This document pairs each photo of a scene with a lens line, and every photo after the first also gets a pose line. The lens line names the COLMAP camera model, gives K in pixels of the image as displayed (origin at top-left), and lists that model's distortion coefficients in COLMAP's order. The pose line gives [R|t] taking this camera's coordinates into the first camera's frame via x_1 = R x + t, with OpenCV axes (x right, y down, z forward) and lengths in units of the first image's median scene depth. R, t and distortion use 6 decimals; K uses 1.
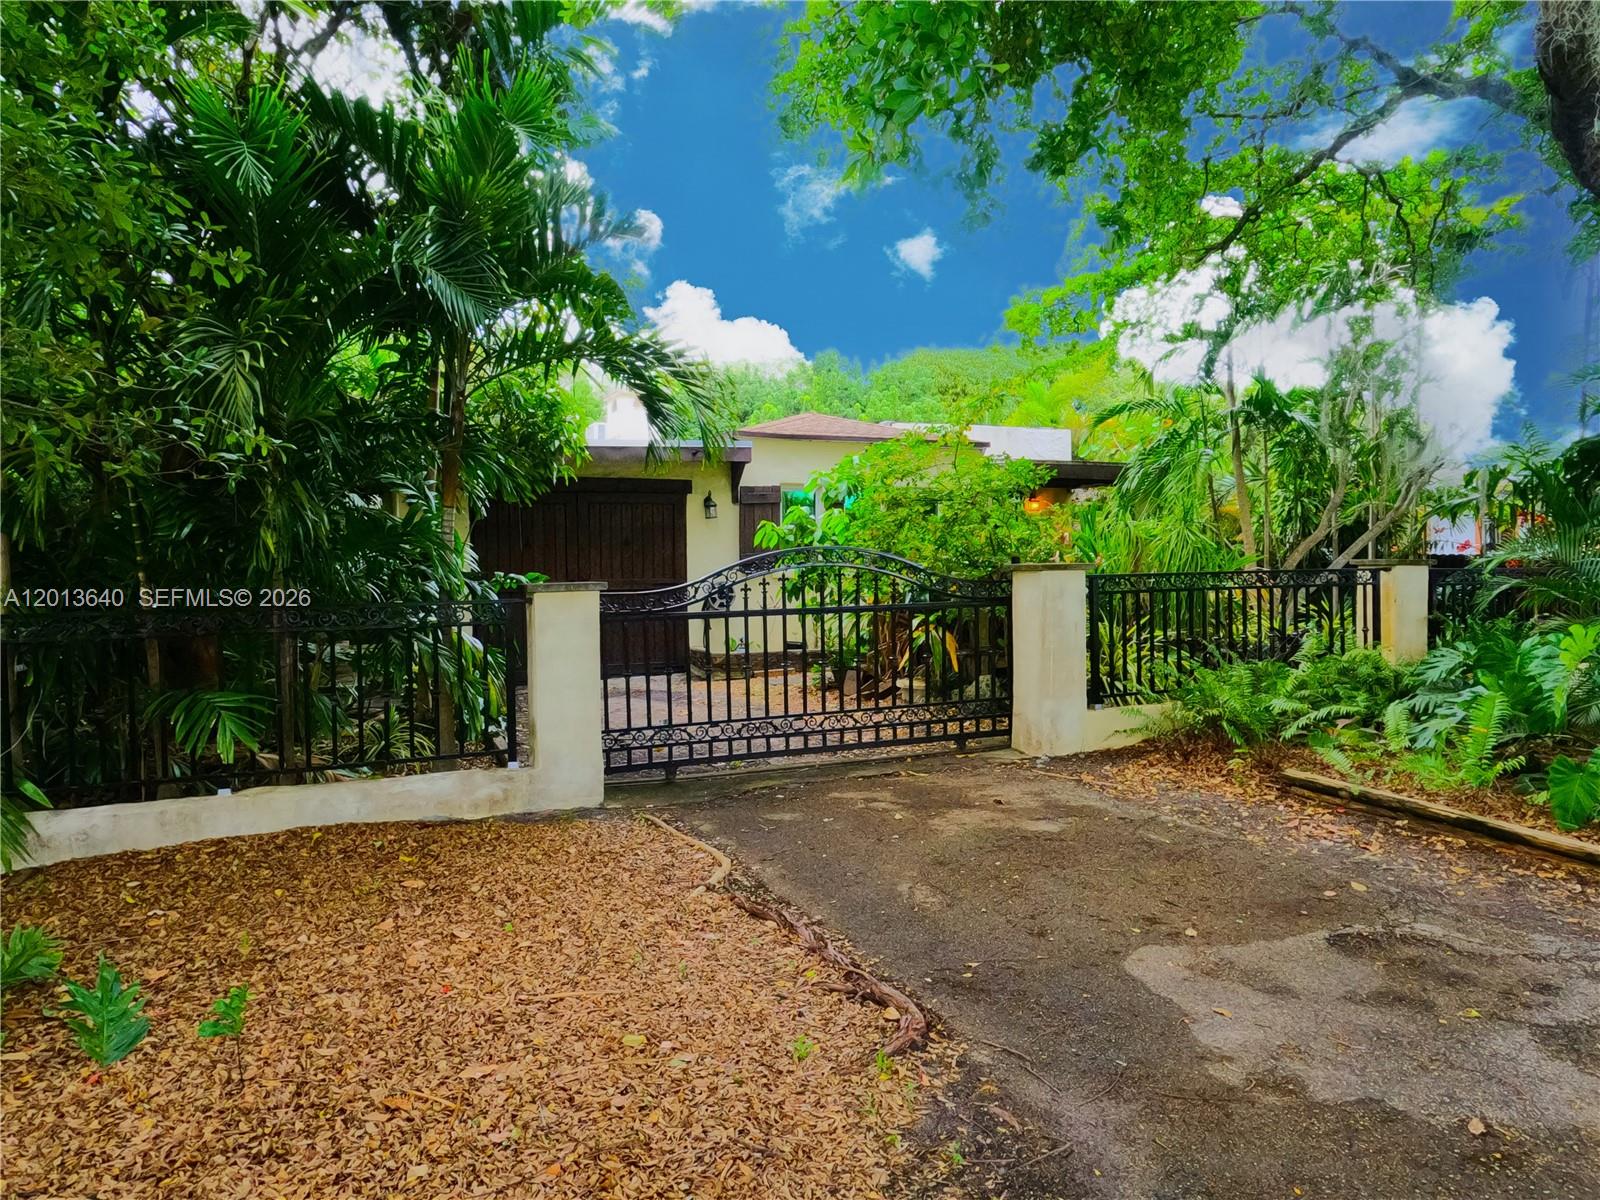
lens RADIAL K [[1090.0, 0, 803.6], [0, 1090.0, 605.1], [0, 0, 1]] dist [0.000940, -0.000258]
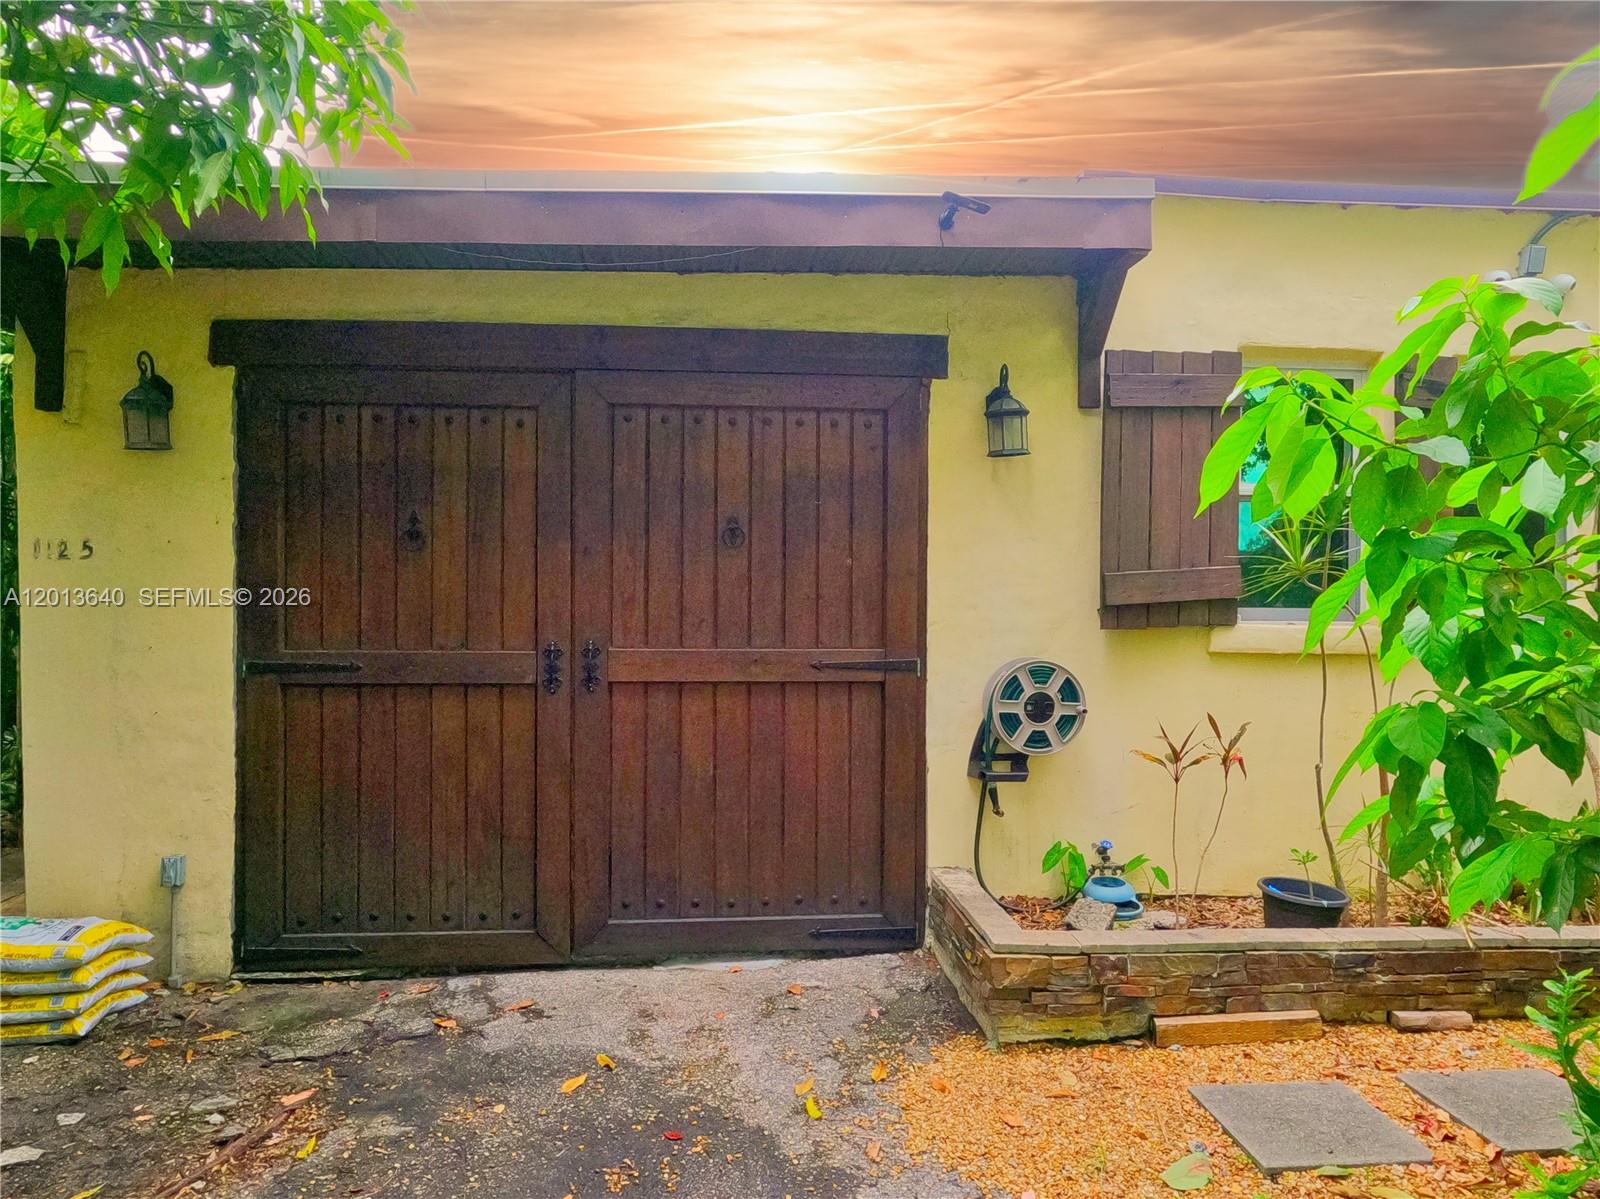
lens RADIAL K [[1090.0, 0, 796.5], [0, 1090.0, 598.5], [0, 0, 1]] dist [0.000940, -0.000258]
pose [[0.951416, 0.012386, -0.307659, -0.091735], [-0.026256, 0.998815, -0.040986, -0.049719], [0.306787, 0.047072, 0.950614, 1.369106]]
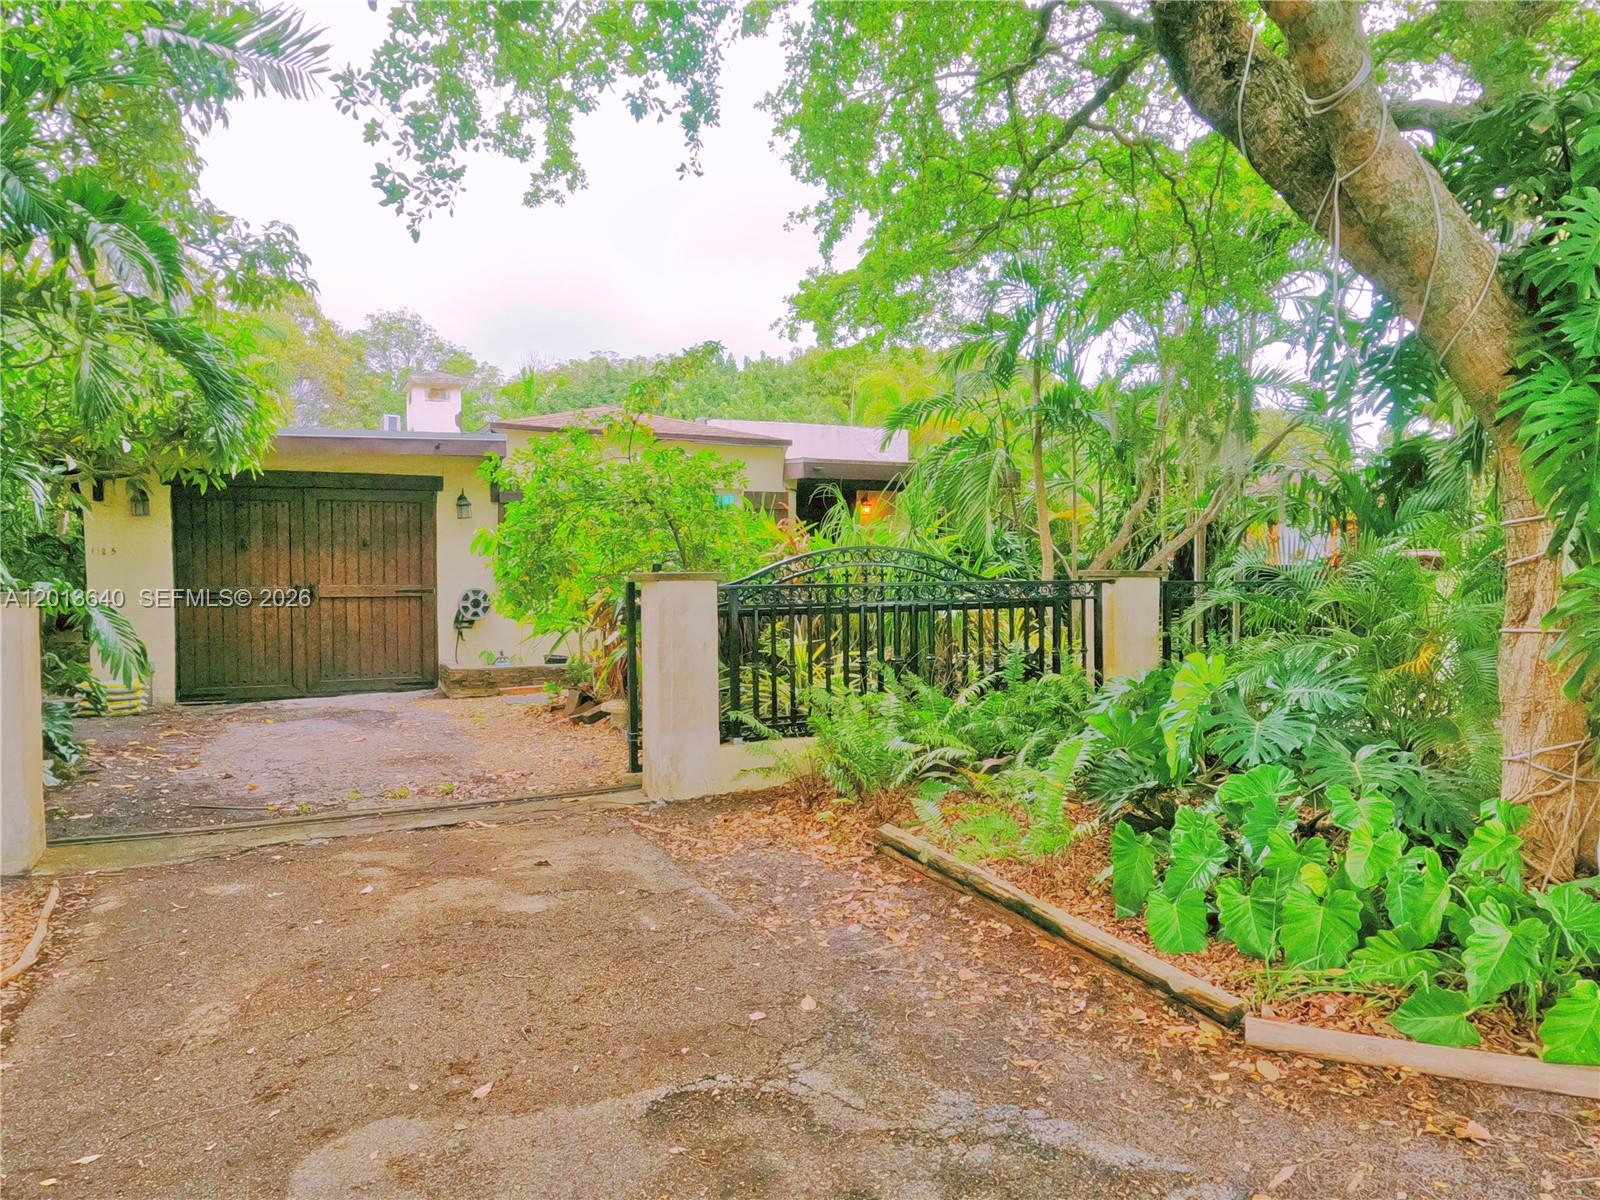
lens RADIAL K [[1090.0, 0, 808.2], [0, 1090.0, 596.7], [0, 0, 1]] dist [0.000940, -0.000258]
pose [[0.999041, 0.006693, 0.043272, 0.321647], [-0.006157, 0.999903, -0.012506, -0.010275], [-0.043351, 0.012227, 0.998985, 0.162161]]
